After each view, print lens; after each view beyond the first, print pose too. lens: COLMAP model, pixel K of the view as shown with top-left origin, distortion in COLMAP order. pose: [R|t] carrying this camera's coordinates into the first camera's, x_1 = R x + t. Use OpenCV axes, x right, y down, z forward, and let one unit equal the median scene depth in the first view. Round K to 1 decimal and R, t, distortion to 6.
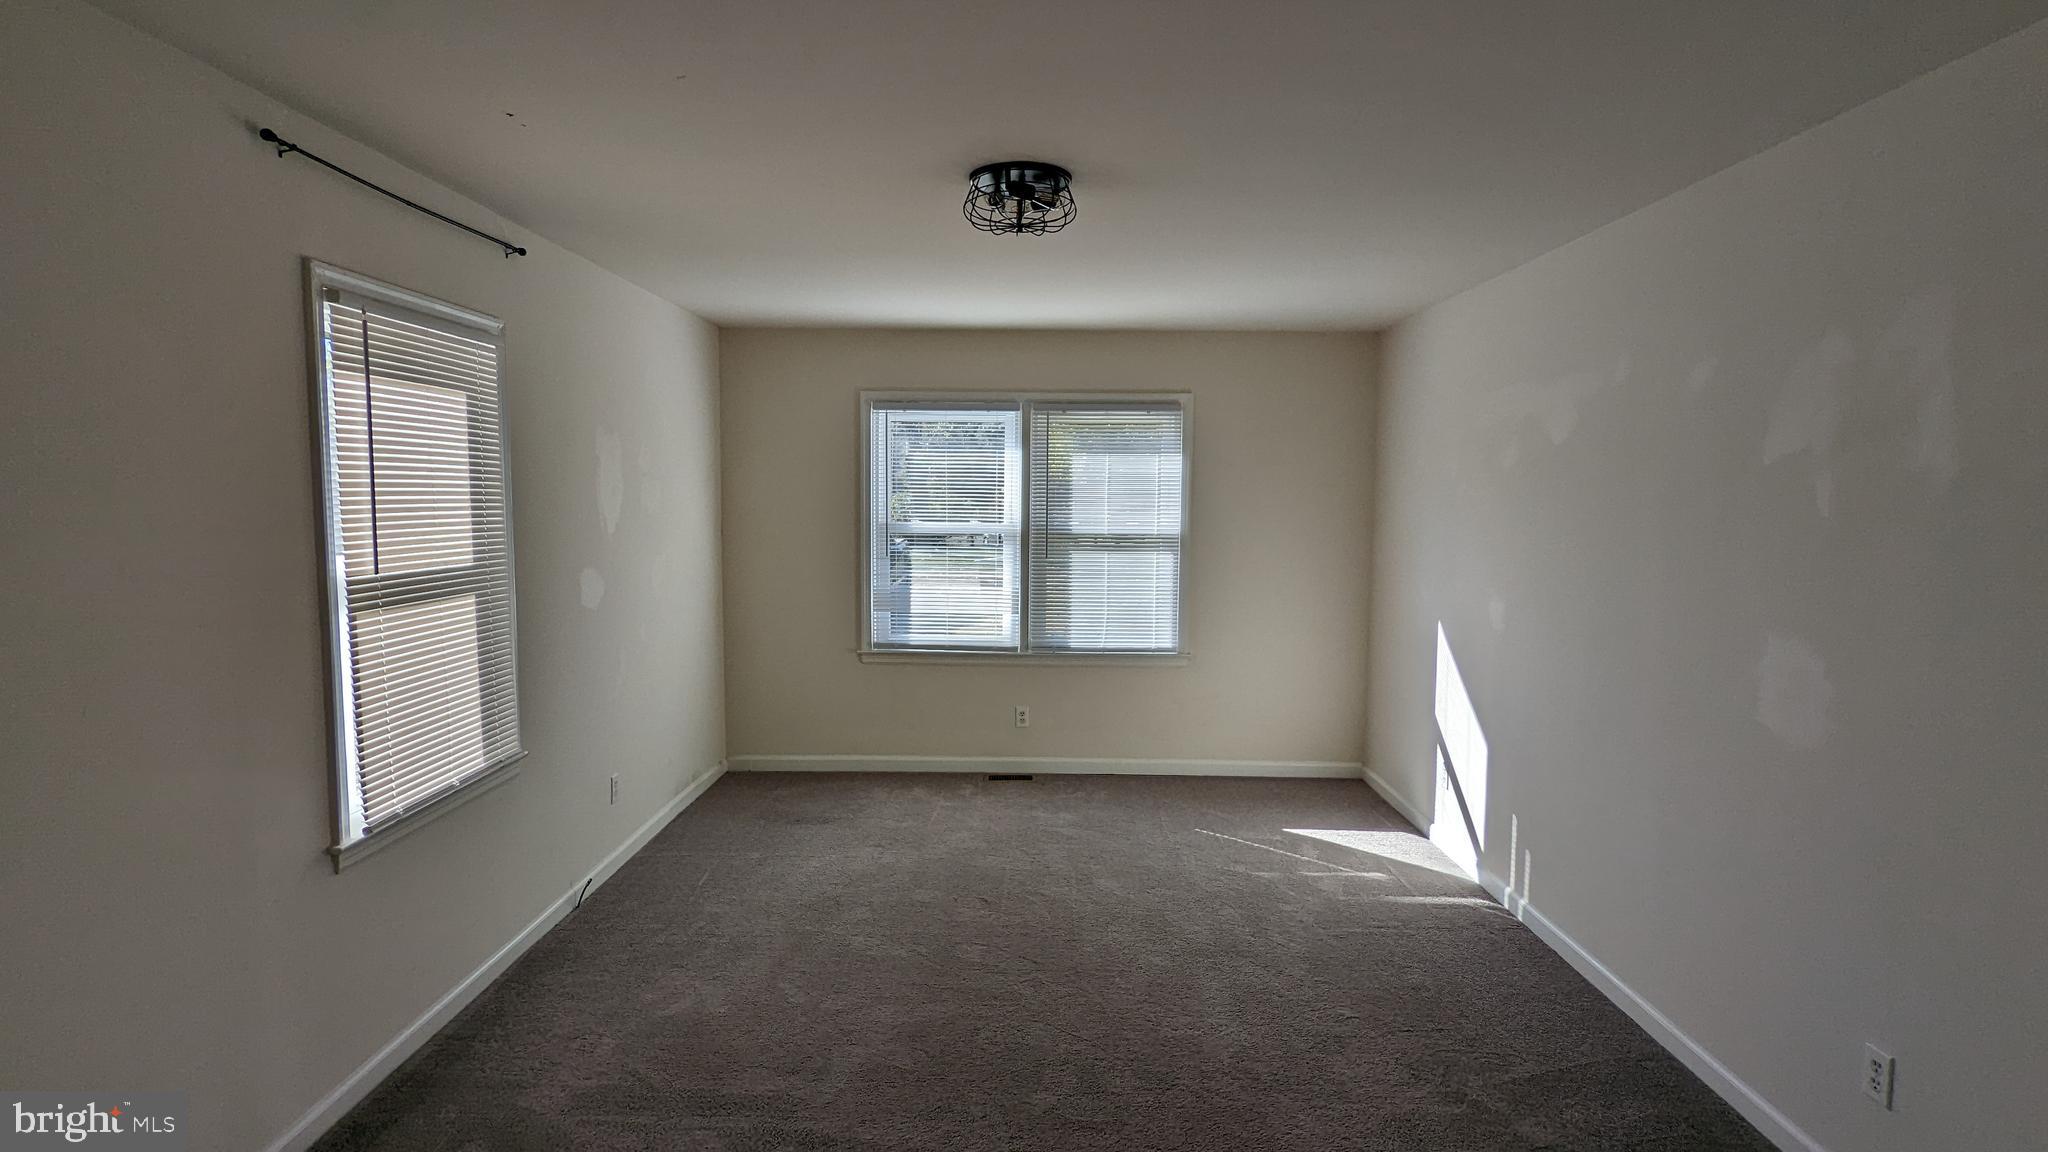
lens RADIAL K [[896.6, 0, 1027.4], [0, 896.6, 566.2], [0, 0, 1]] dist [0.004359, 0.000106]
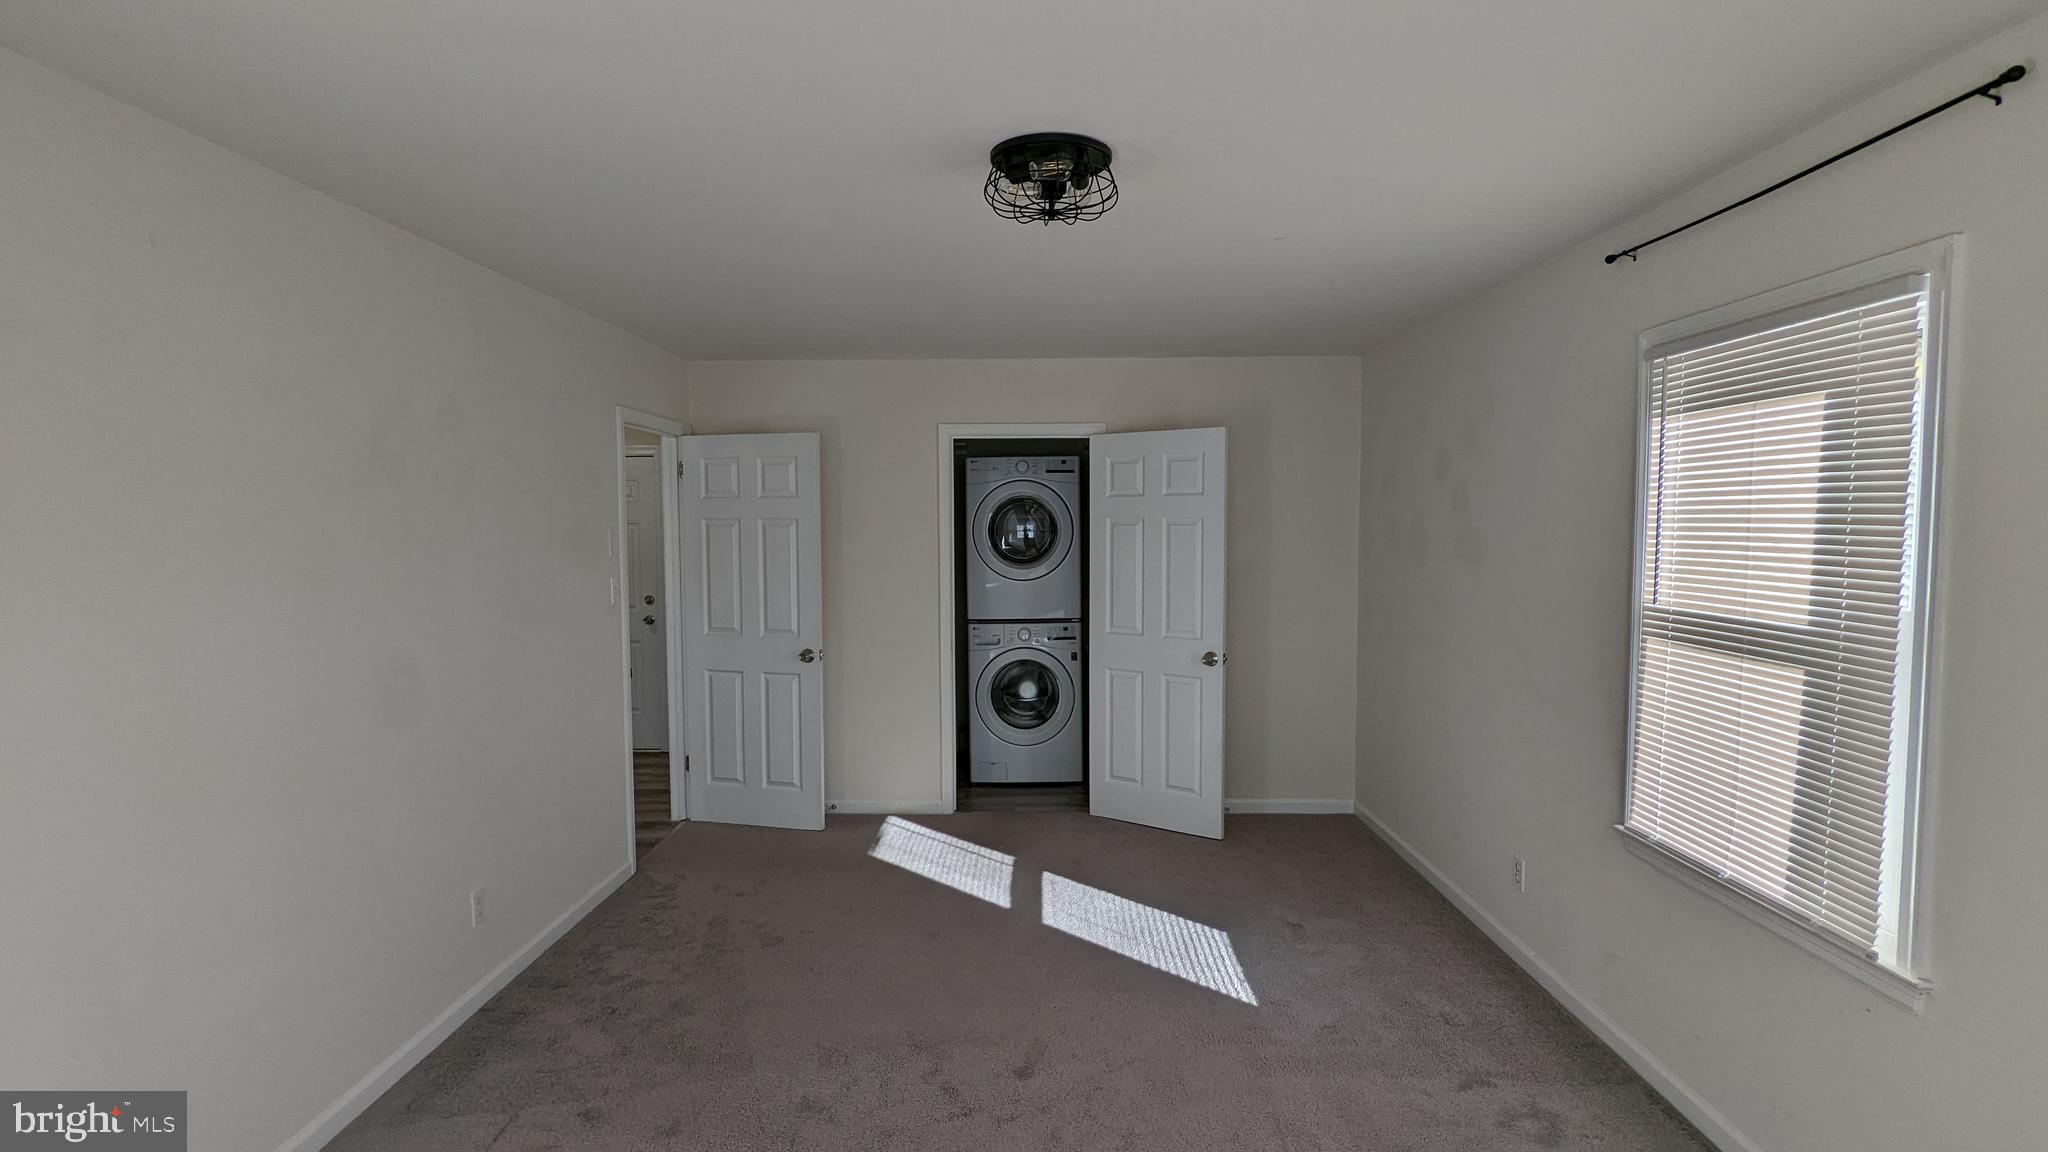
lens RADIAL K [[972.5, 0, 1028.7], [0, 972.5, 577.8], [0, 0, 1]] dist [0.002719, -0.000115]
pose [[-0.999996, -0.002708, -0.000960, 0.012828], [-0.002818, 0.989607, 0.143768, -0.154359], [0.000561, 0.143770, -0.989611, 1.775664]]
